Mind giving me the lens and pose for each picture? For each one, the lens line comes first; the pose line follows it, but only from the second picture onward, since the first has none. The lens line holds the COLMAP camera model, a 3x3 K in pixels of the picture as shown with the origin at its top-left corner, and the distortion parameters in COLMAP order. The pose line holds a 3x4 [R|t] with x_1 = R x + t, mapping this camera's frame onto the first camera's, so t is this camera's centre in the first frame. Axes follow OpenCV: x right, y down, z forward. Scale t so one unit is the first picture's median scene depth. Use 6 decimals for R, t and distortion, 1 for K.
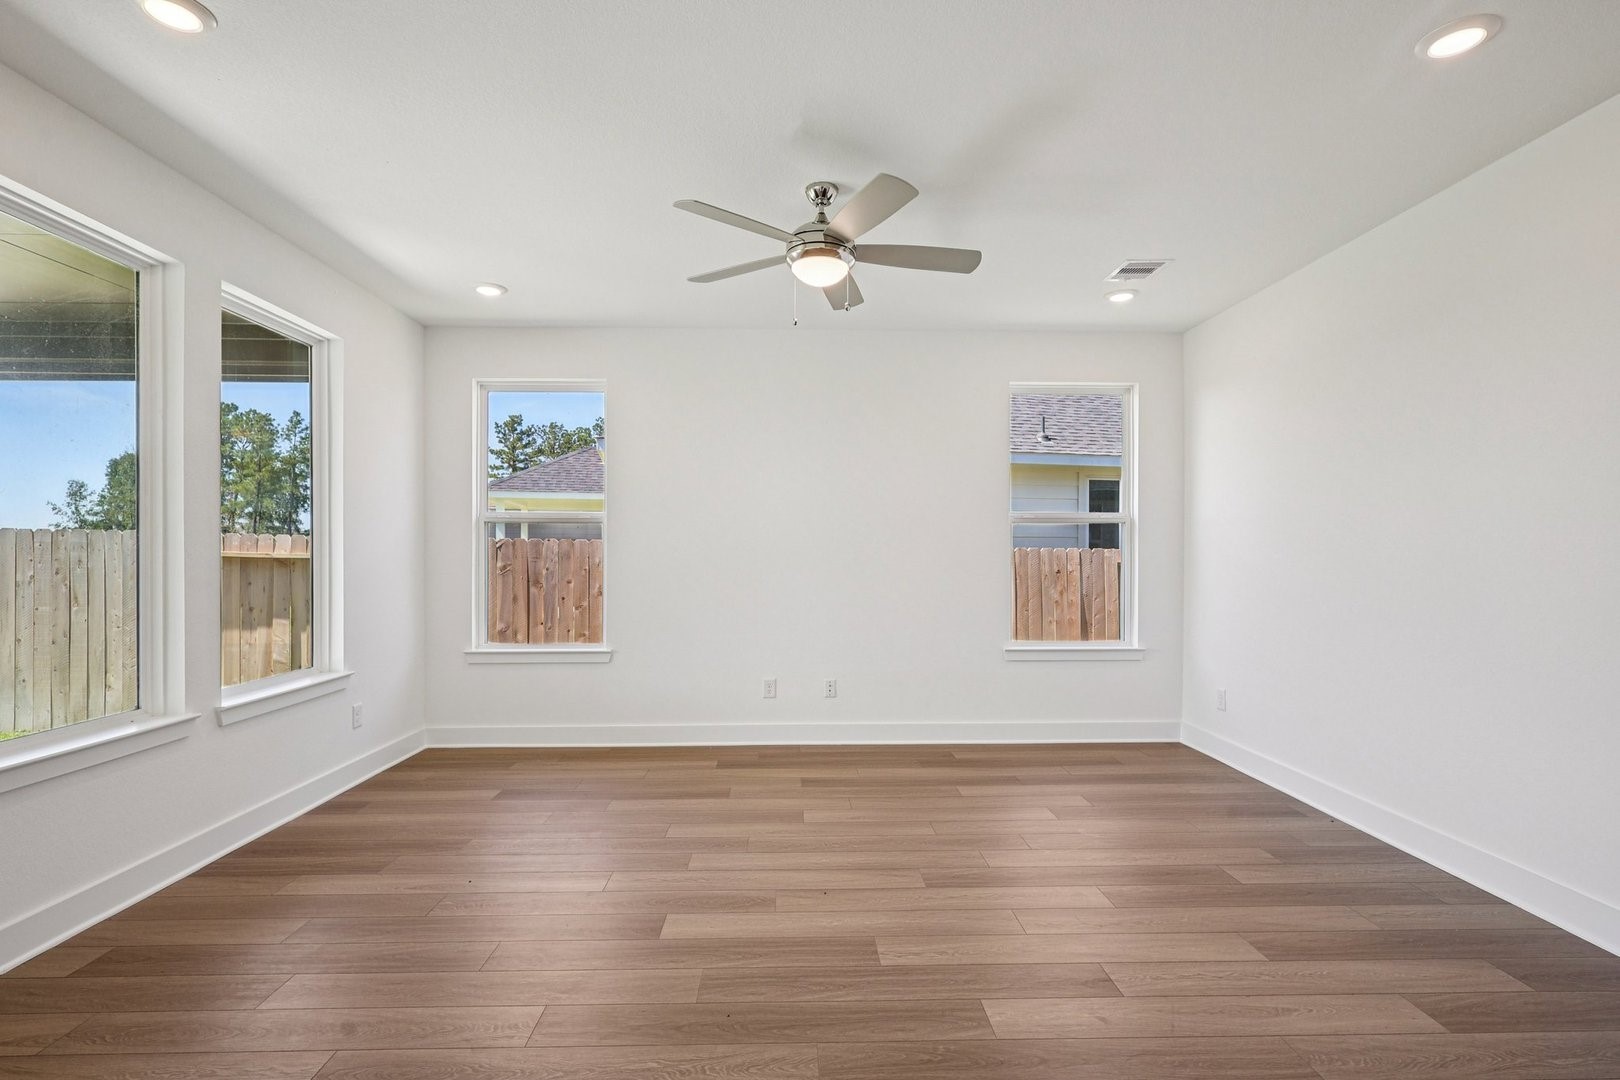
lens RADIAL K [[753.1, 0, 811.9], [0, 753.1, 546.8], [0, 0, 1]] dist [-0.001504, 0.002103]
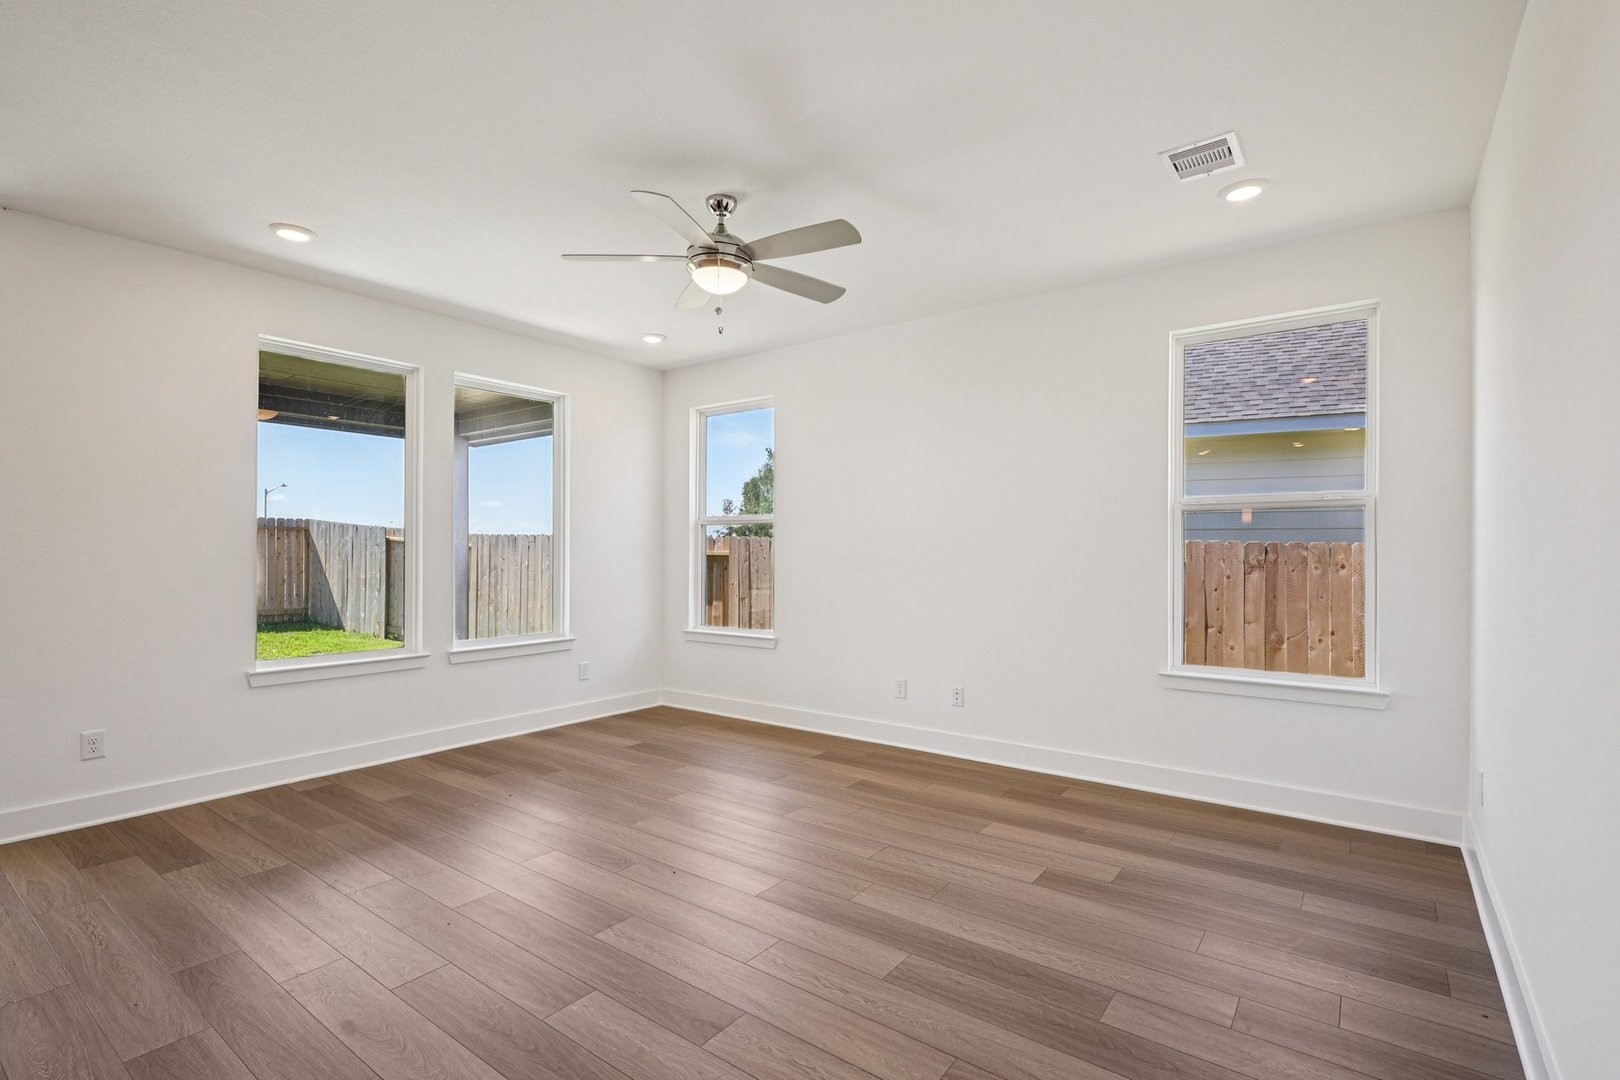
lens RADIAL K [[753.1, 0, 817.9], [0, 753.1, 536.2], [0, 0, 1]] dist [-0.001504, 0.002103]
pose [[0.784809, -0.011644, -0.619628, 0.526528], [0.004267, 0.999901, -0.013386, 0.002893], [0.619723, 0.007862, 0.784781, 0.186211]]
